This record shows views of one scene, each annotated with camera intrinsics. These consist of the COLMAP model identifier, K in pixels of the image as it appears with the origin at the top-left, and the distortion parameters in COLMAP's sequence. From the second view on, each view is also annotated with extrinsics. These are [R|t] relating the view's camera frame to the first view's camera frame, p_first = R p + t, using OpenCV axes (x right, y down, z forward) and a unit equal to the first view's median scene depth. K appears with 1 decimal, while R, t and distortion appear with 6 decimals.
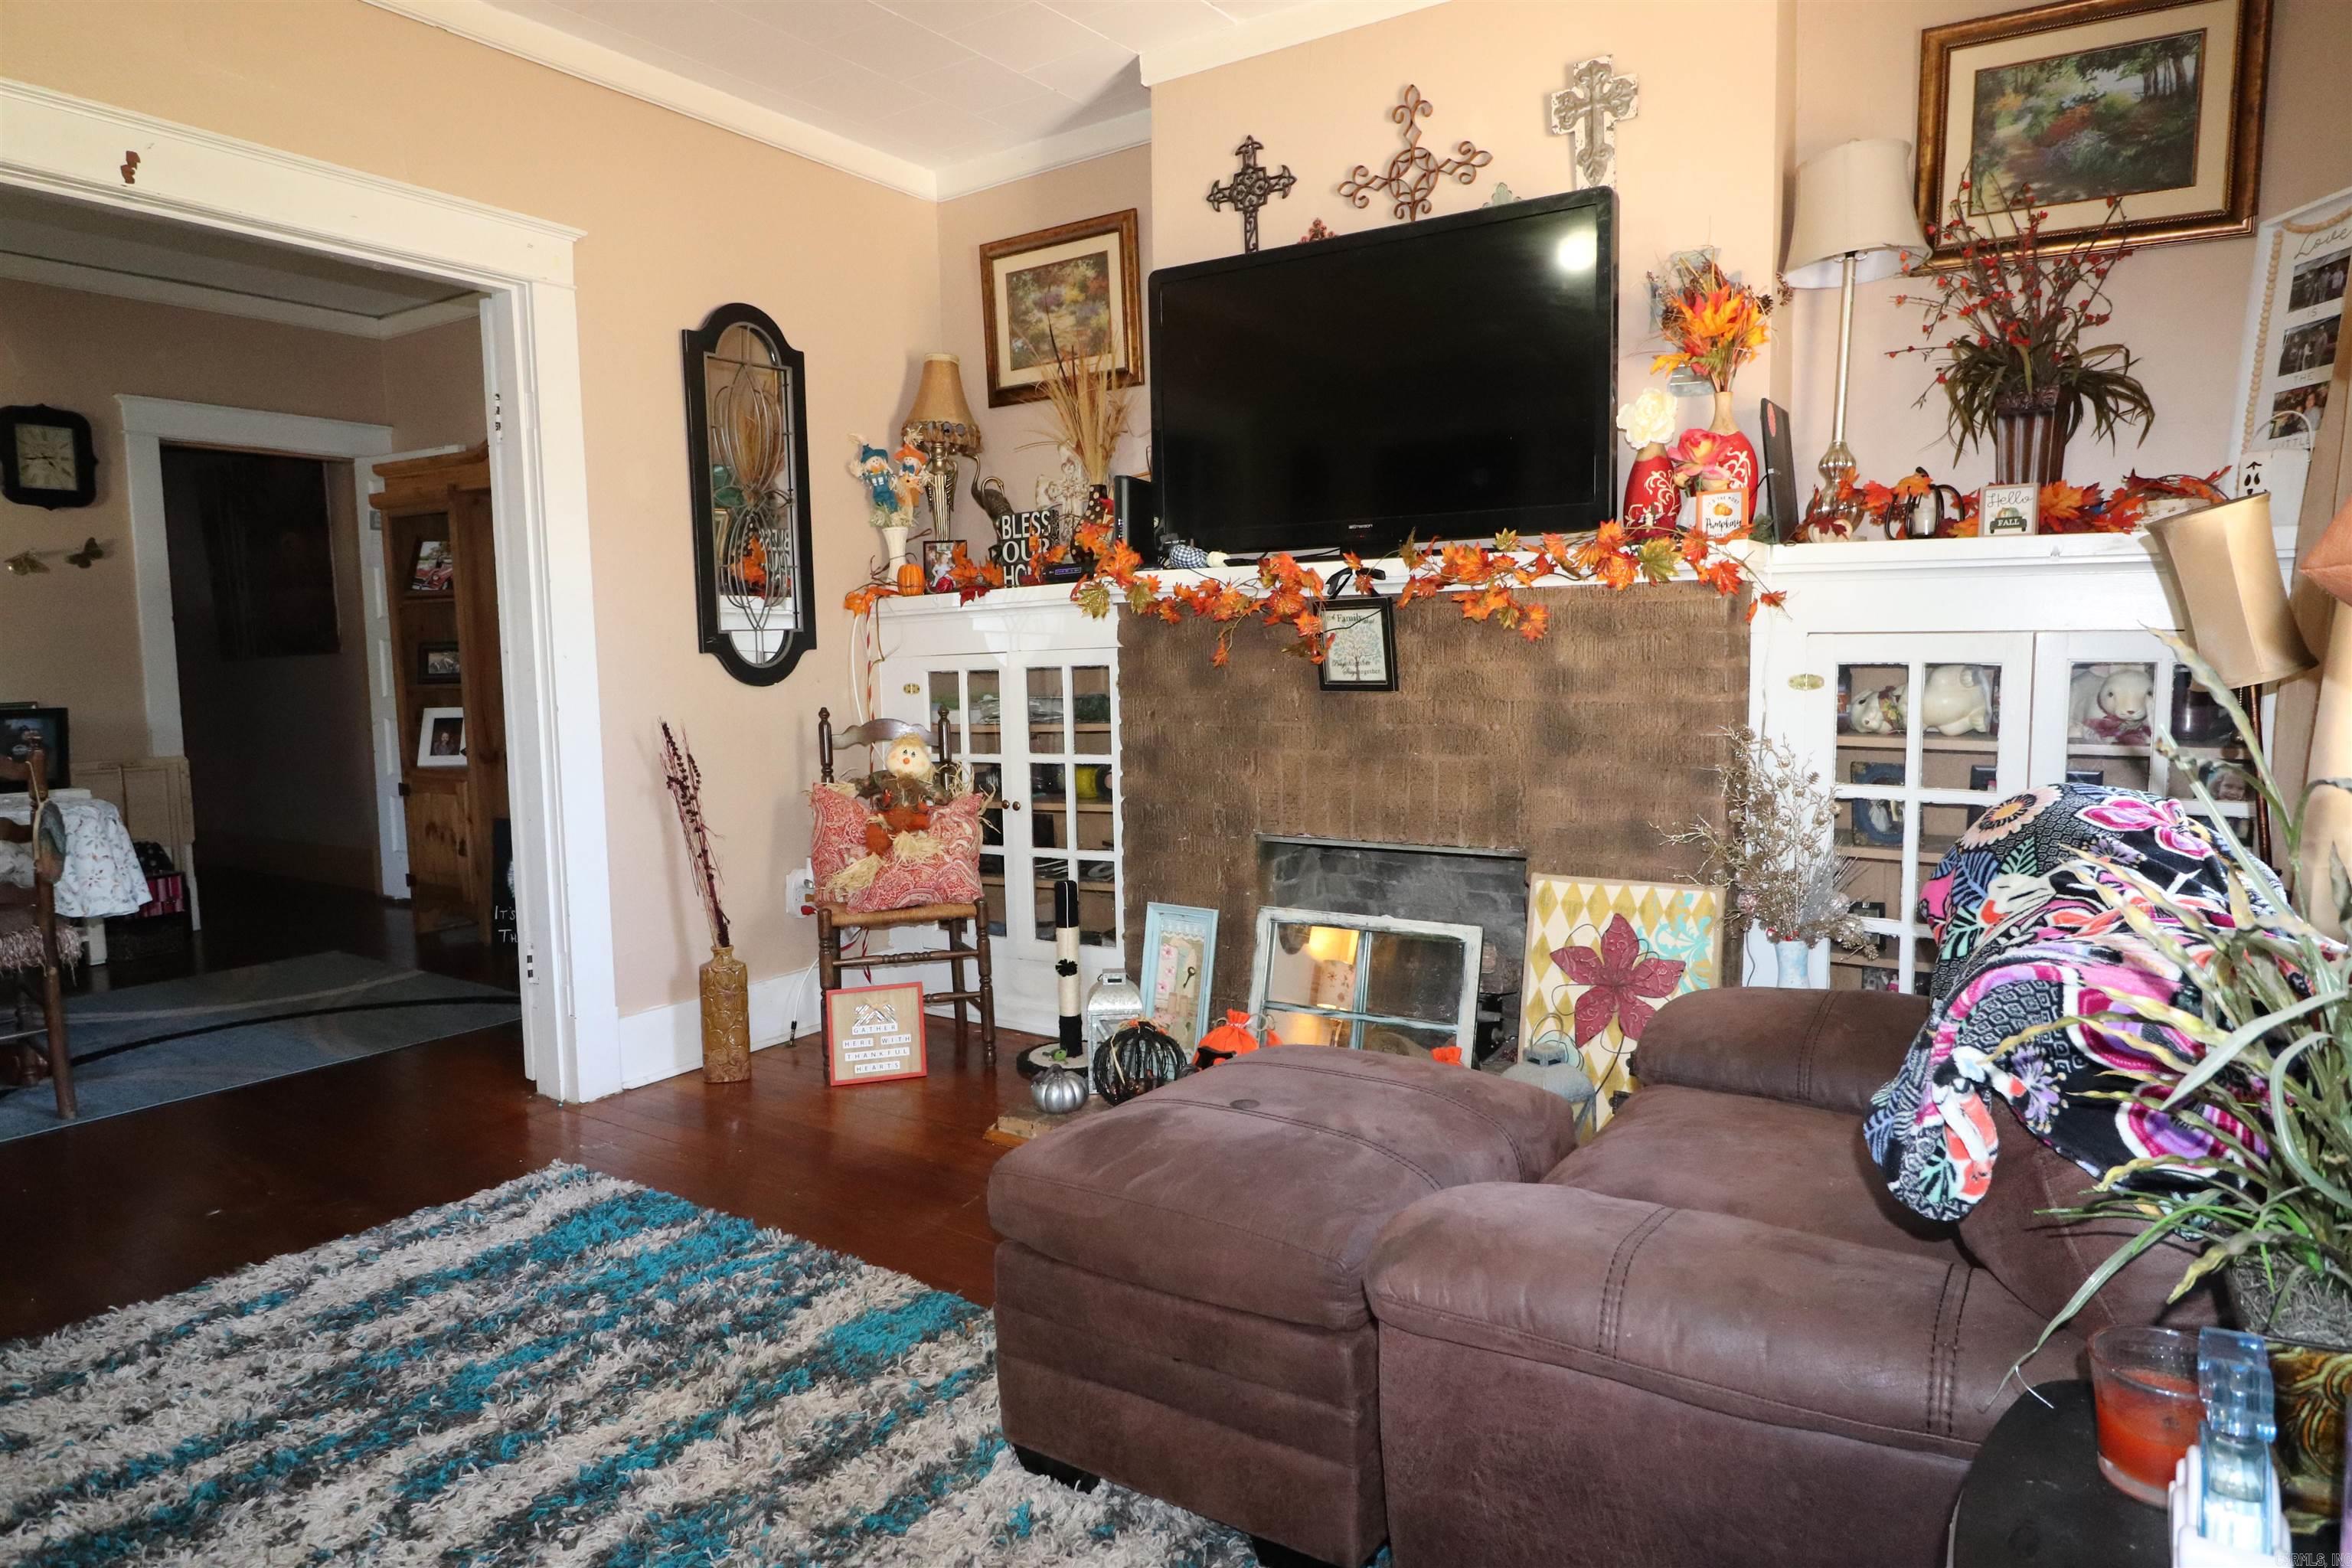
lens RADIAL K [[1403.7, 0, 1189.8], [0, 1403.7, 783.5], [0, 0, 1]] dist [0.011141, -0.014215]
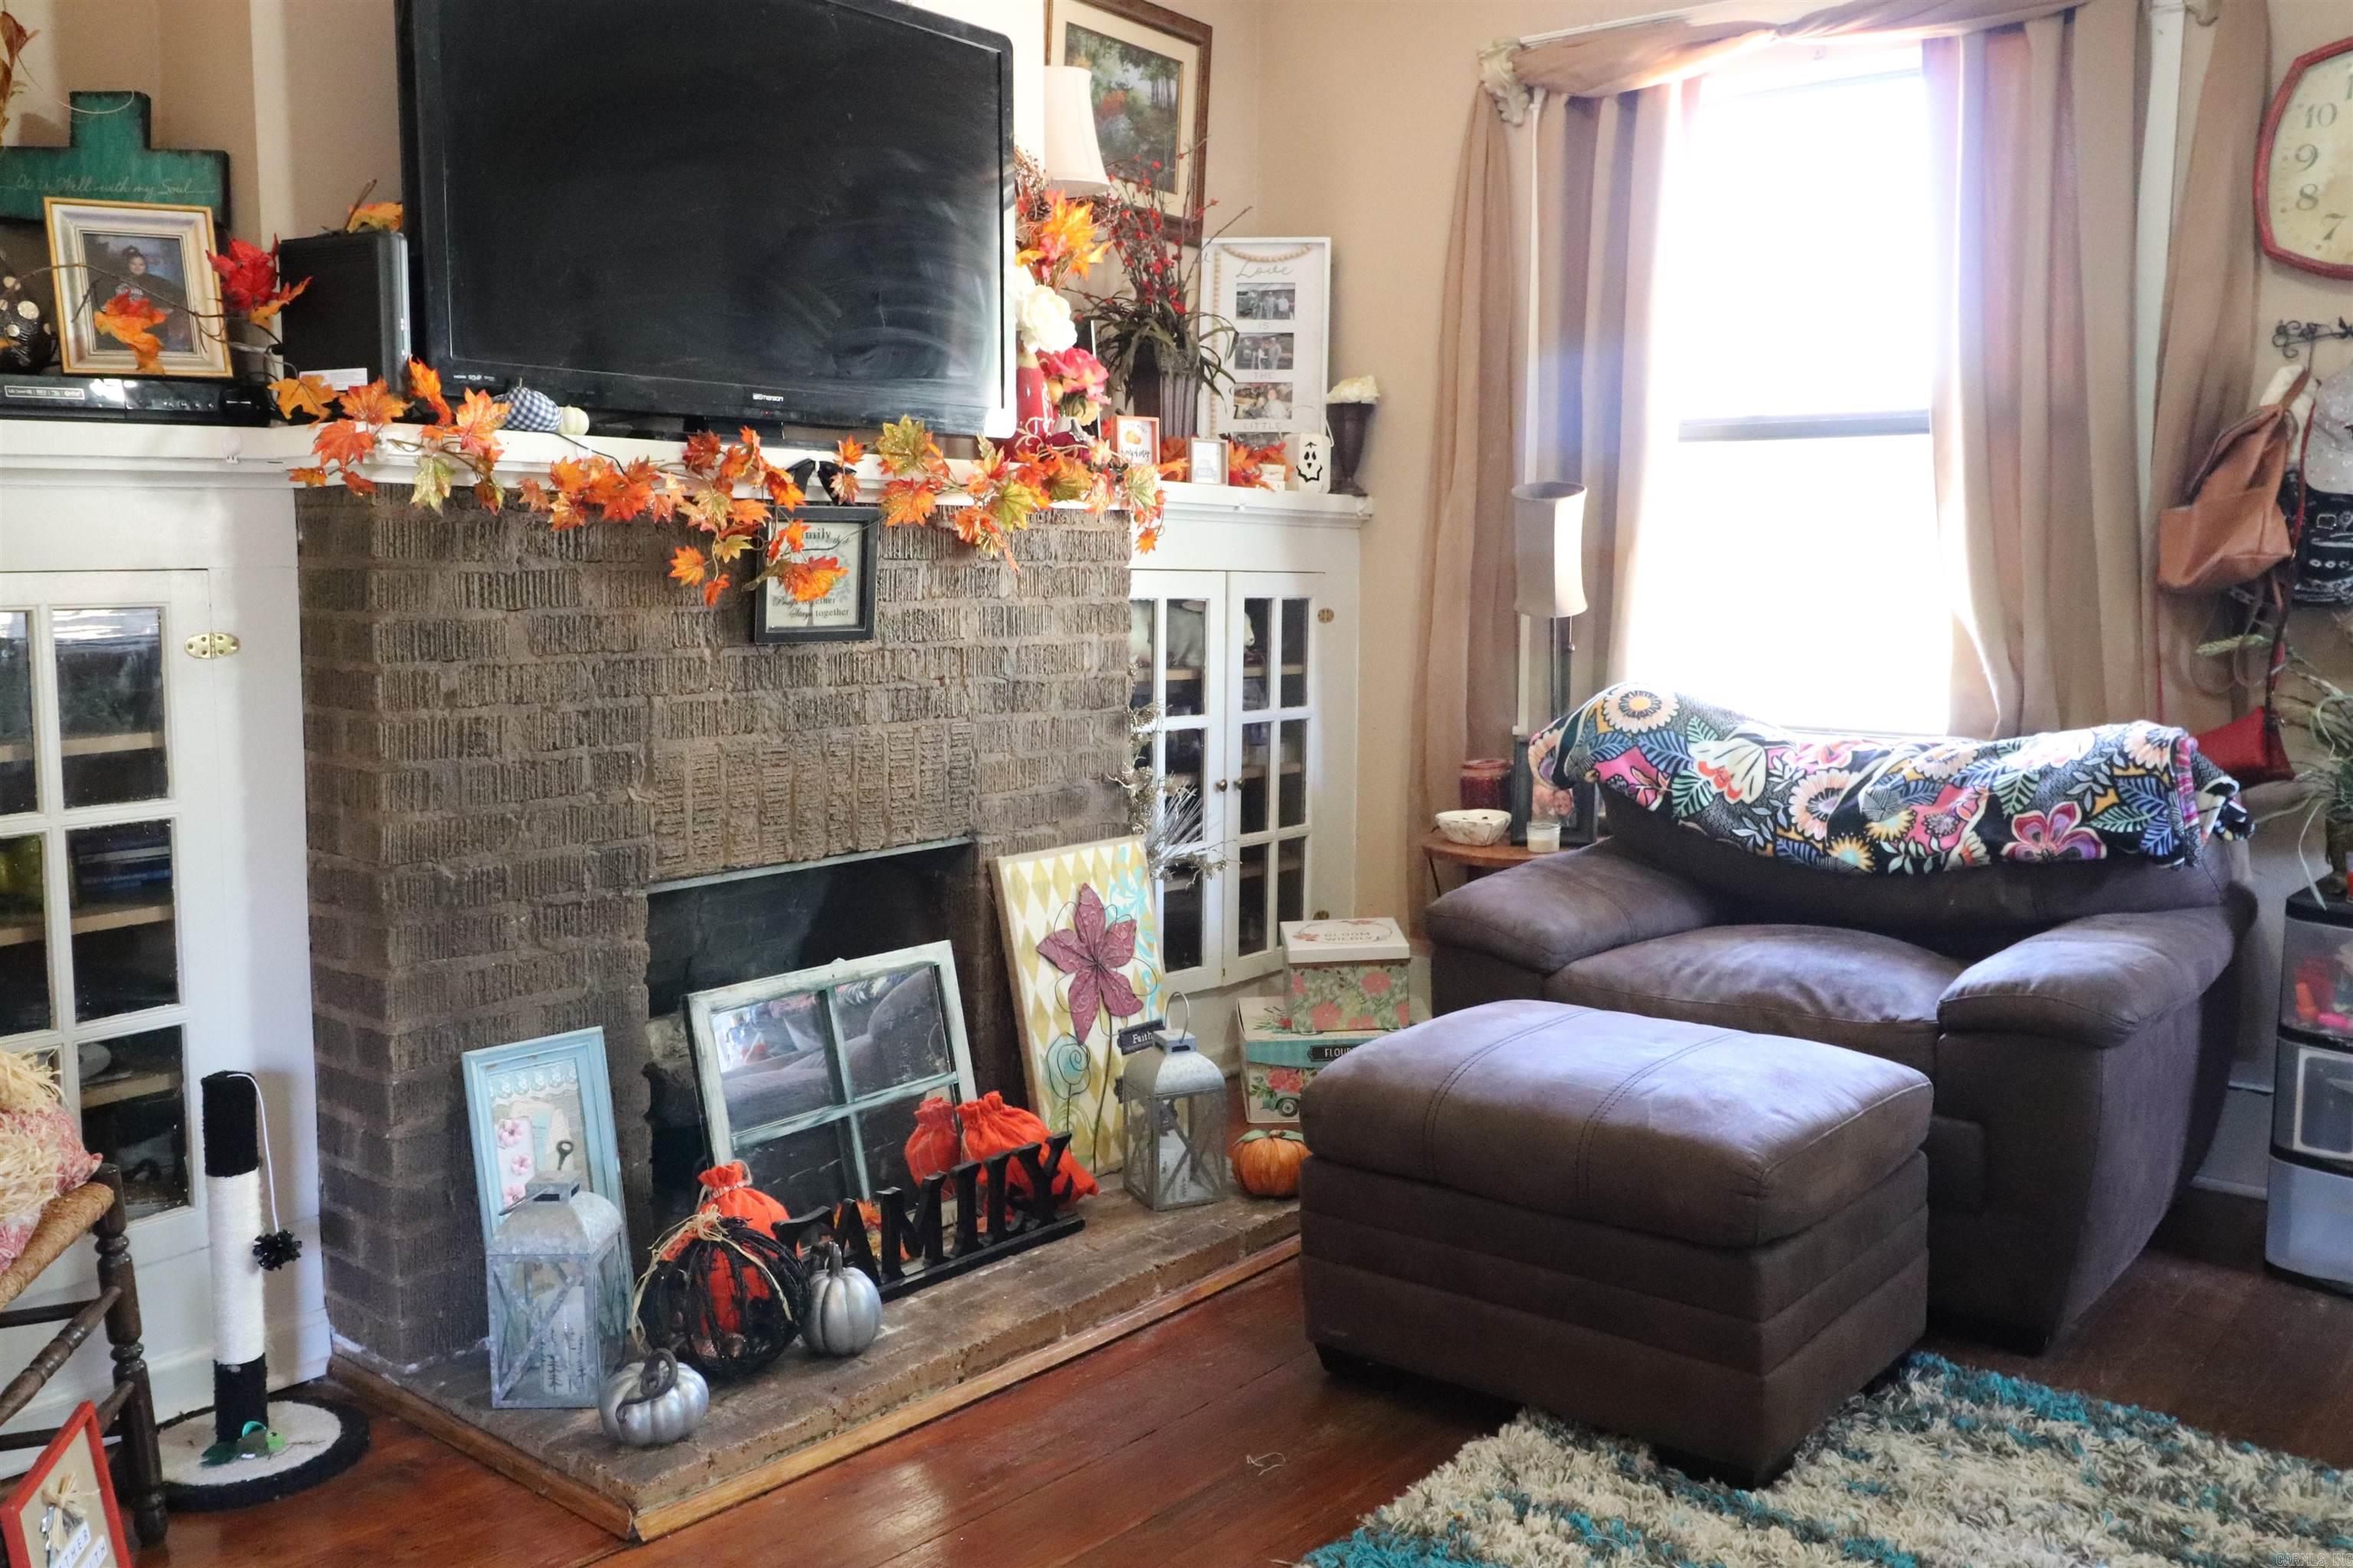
lens RADIAL K [[1977.4, 0, 1201.4], [0, 1977.4, 782.9], [0, 0, 1]] dist [0.024485, -0.021435]
pose [[0.095284, -0.093366, 0.991062, -0.771144], [0.088626, 0.992434, 0.084974, -0.058456], [-0.991497, 0.079737, 0.102838, 0.669957]]
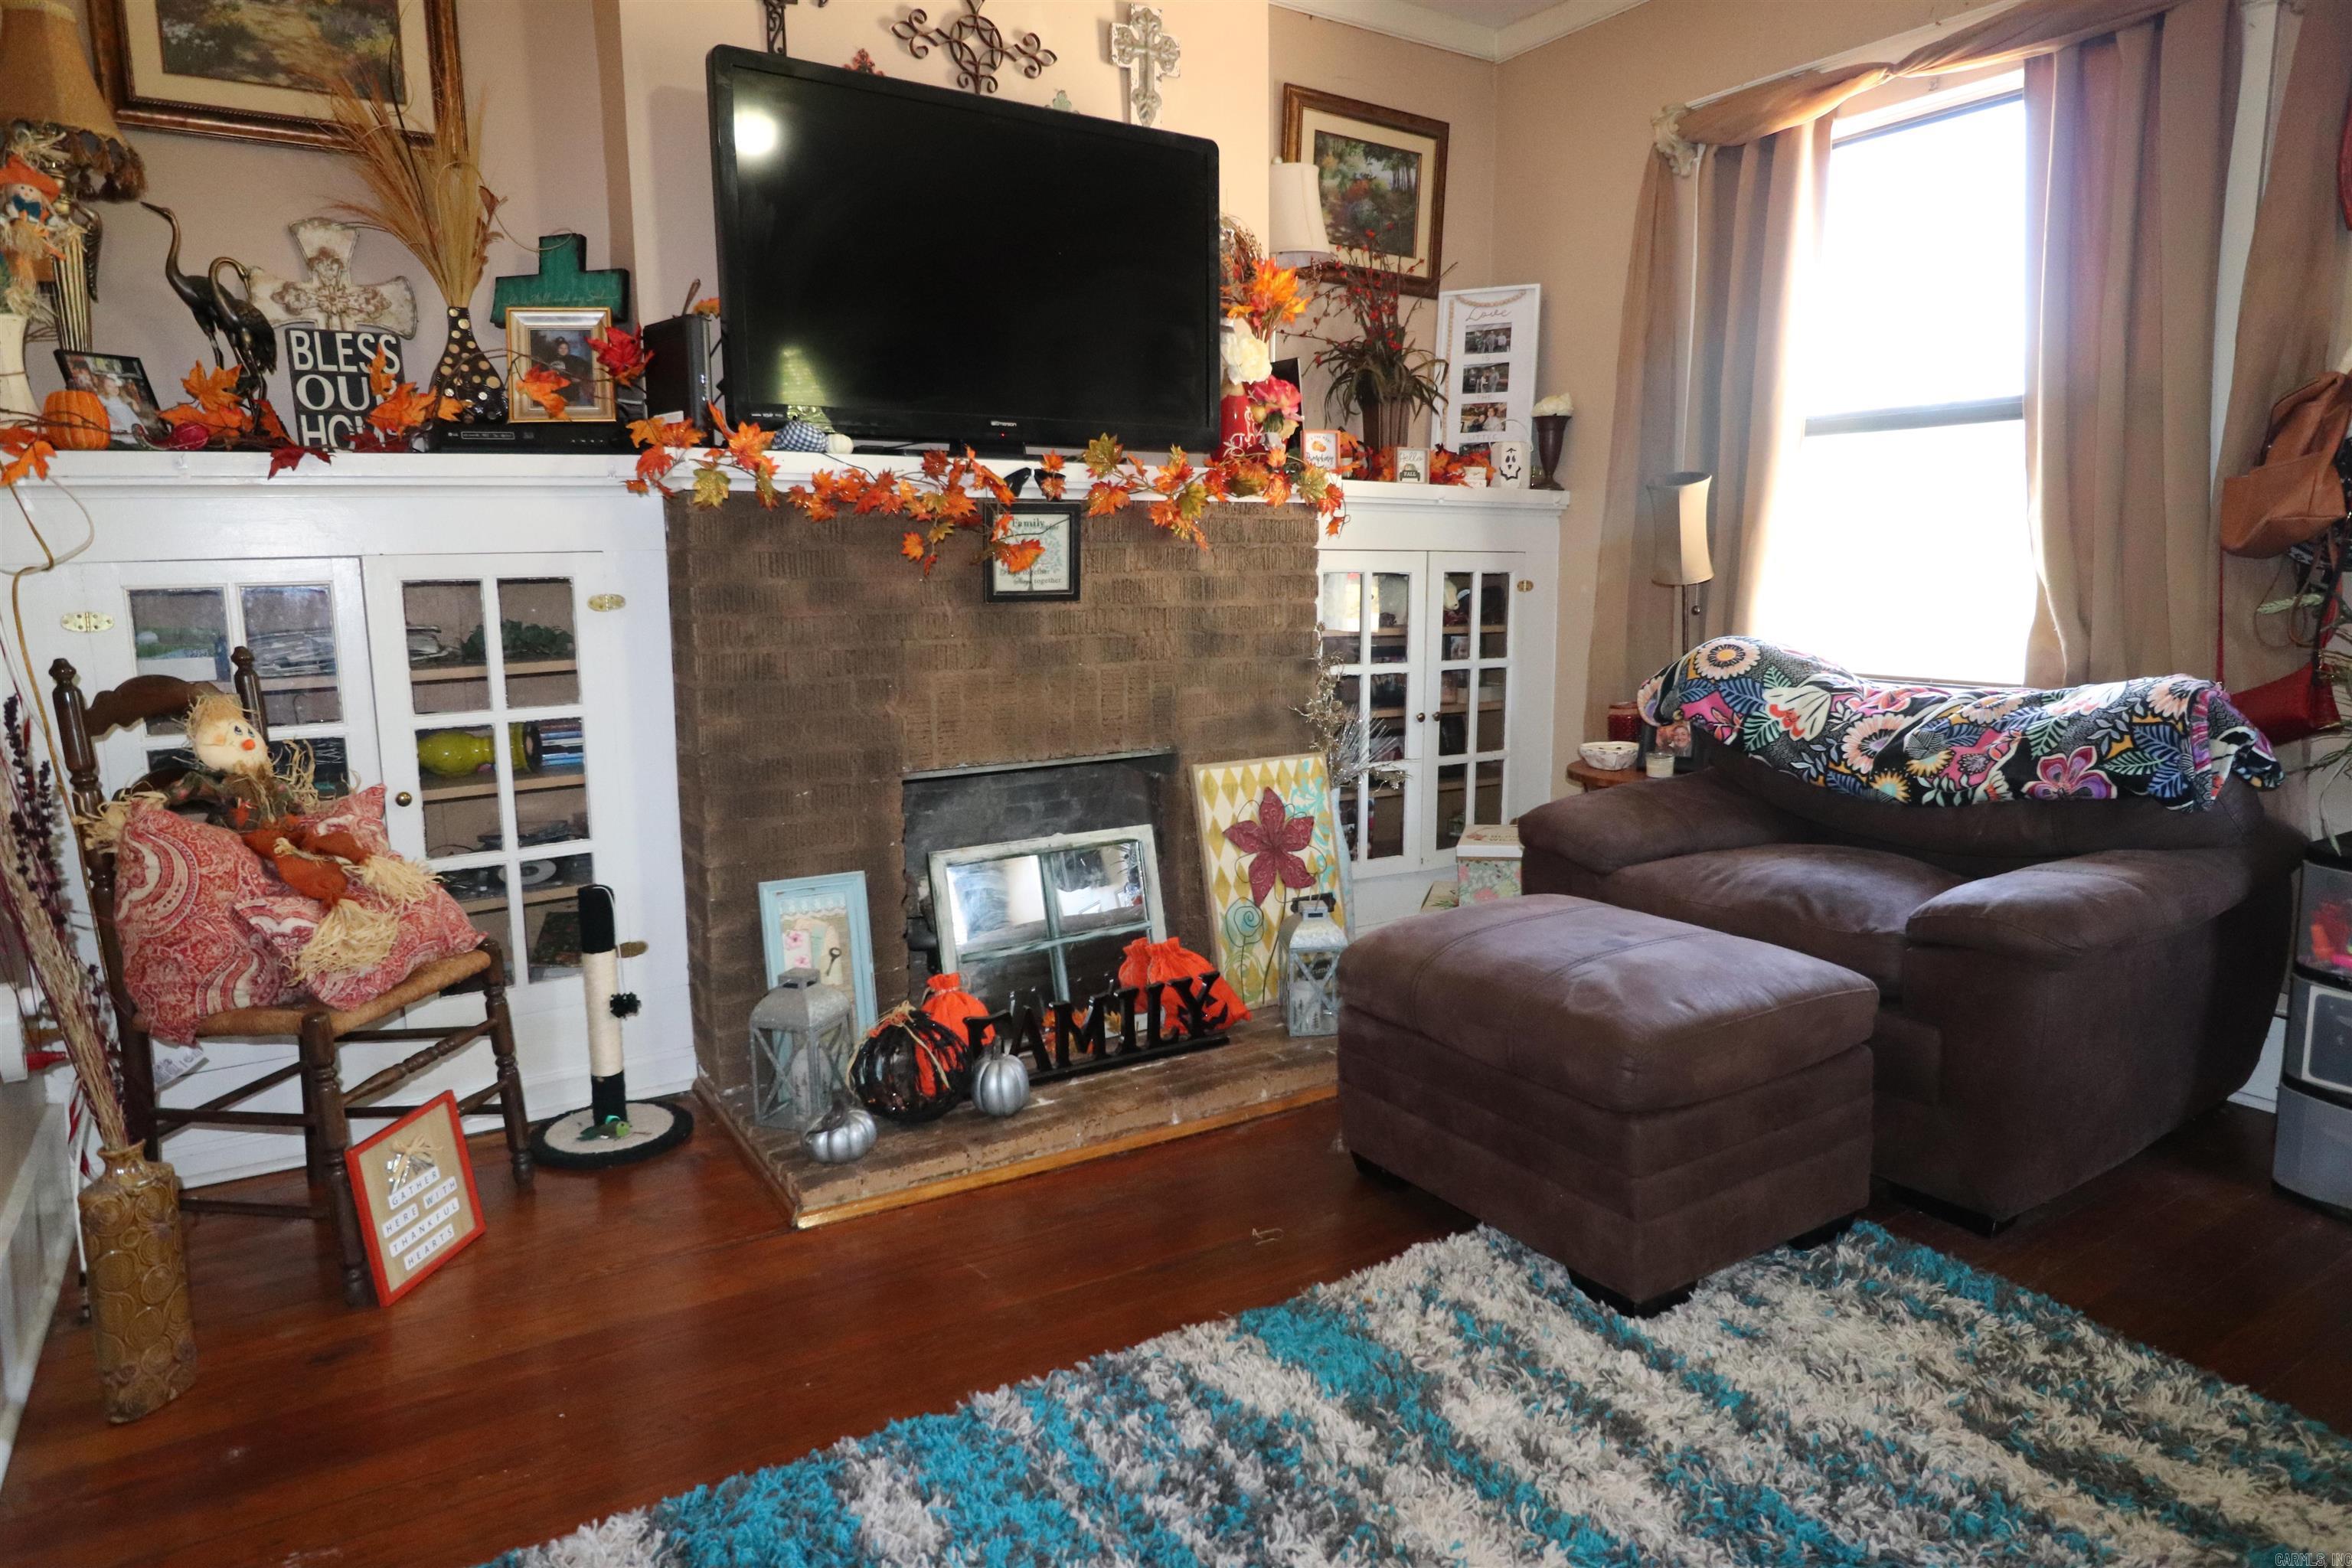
lens RADIAL K [[1403.7, 0, 1193.3], [0, 1403.7, 779.6], [0, 0, 1]] dist [0.011141, -0.014215]
pose [[0.407272, -0.126143, 0.904554, -0.655774], [0.087282, 0.991259, 0.098936, -0.029240], [-0.909127, 0.038657, 0.414722, 0.481374]]
